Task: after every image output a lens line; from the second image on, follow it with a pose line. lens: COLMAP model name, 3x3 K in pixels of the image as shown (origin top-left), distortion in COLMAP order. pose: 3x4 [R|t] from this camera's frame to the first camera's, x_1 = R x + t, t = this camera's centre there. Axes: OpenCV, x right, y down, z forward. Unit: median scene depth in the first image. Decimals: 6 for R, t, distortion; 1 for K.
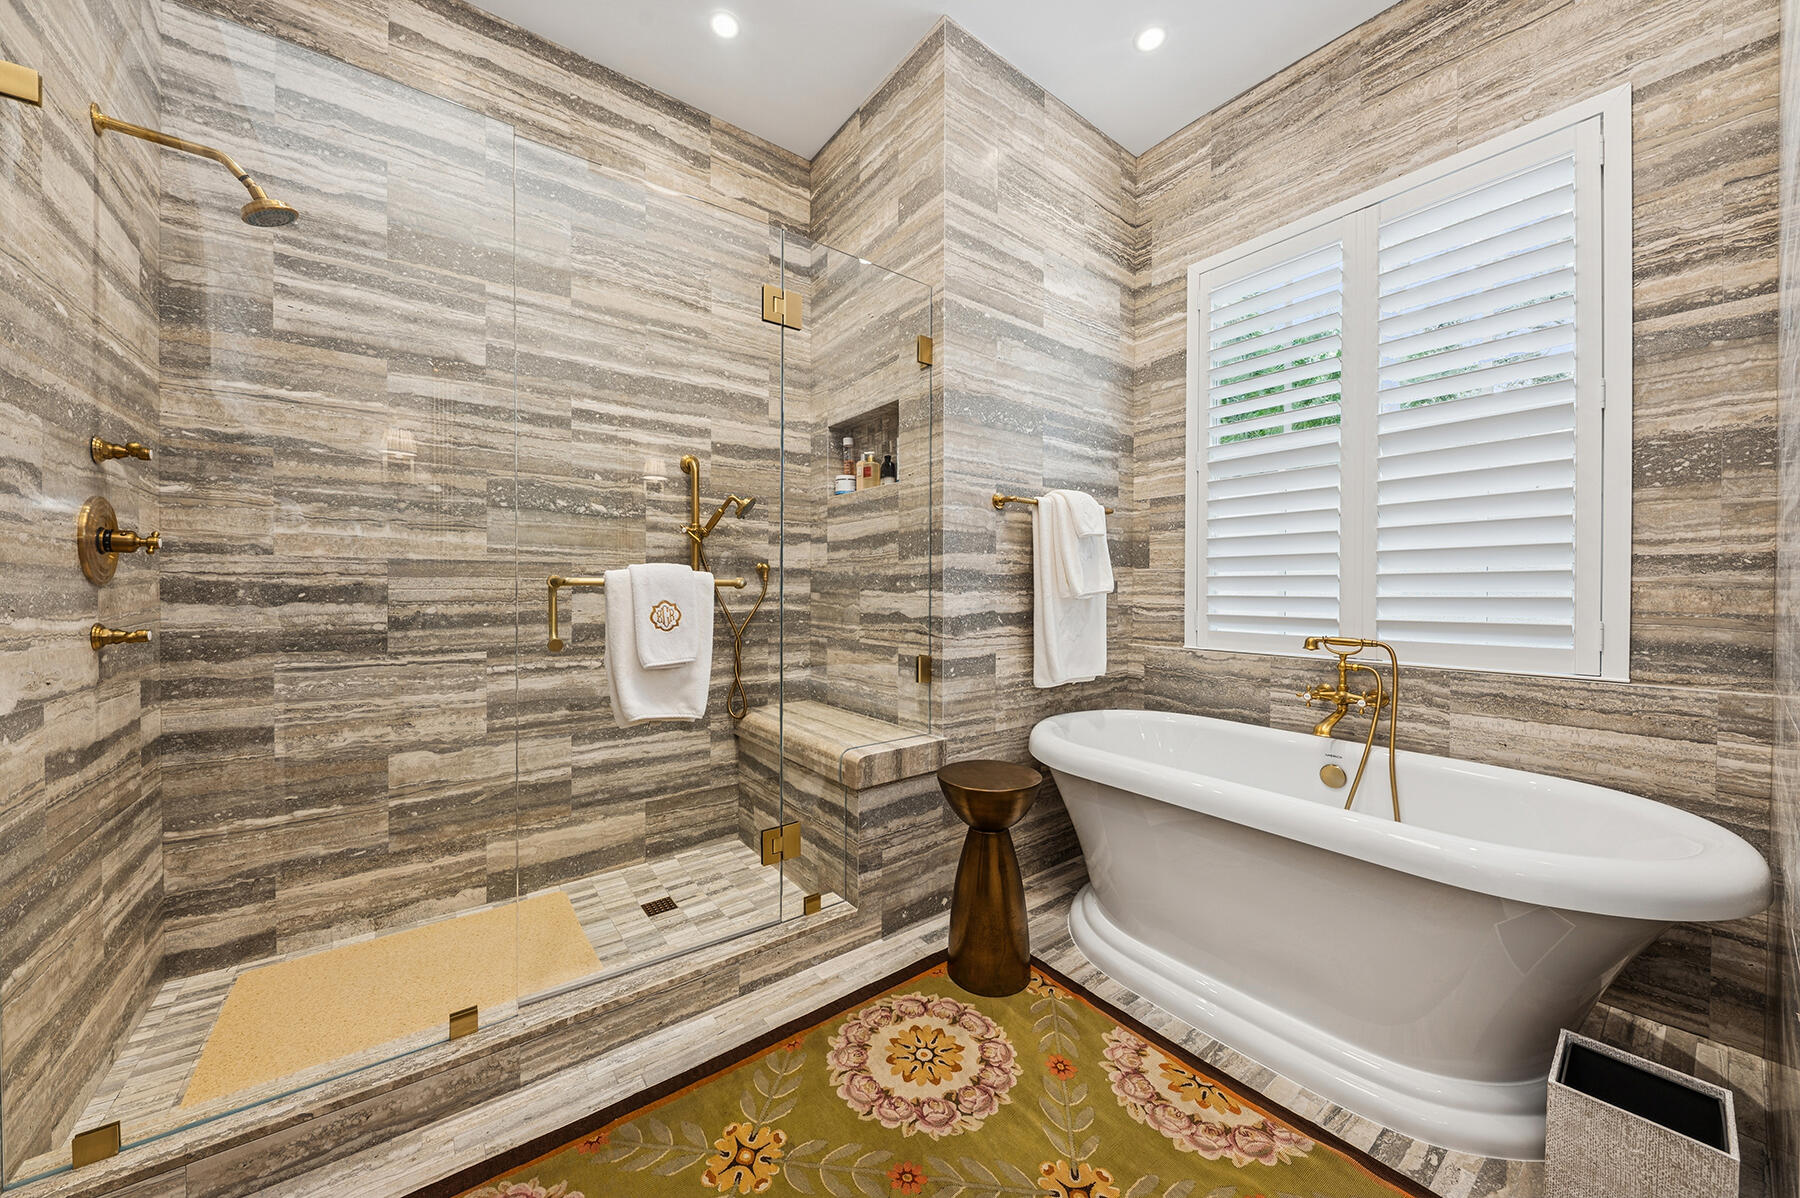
lens RADIAL K [[623.8, 0, 896.9], [0, 623.8, 599.9], [0, 0, 1]] dist [-0.009880, -0.000730]
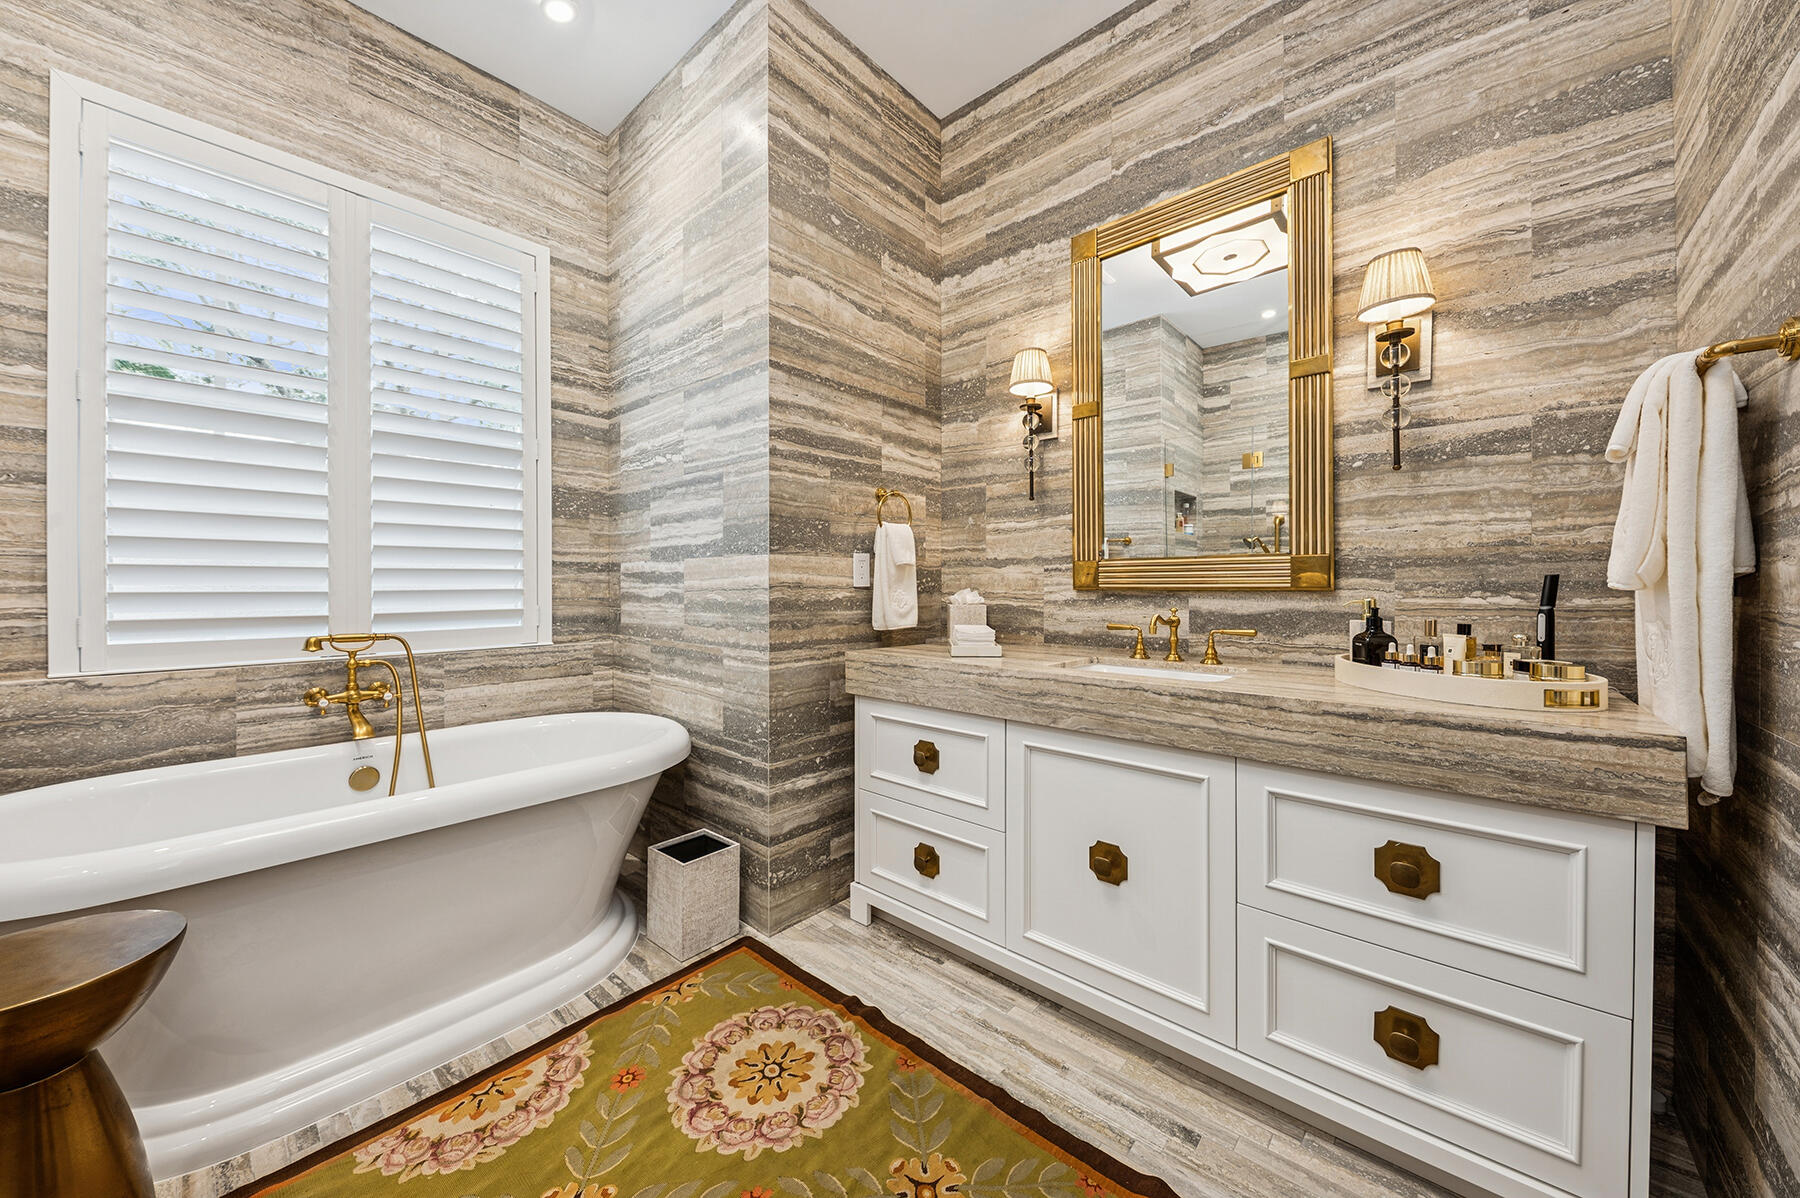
lens RADIAL K [[659.9, 0, 894.4], [0, 659.9, 588.1], [0, 0, 1]] dist [-0.000157, -0.000182]
pose [[-0.203400, -0.006196, 0.979076, -0.584245], [0.017291, 0.999801, 0.009919, -0.007036], [-0.978943, 0.018947, -0.203253, 0.507962]]
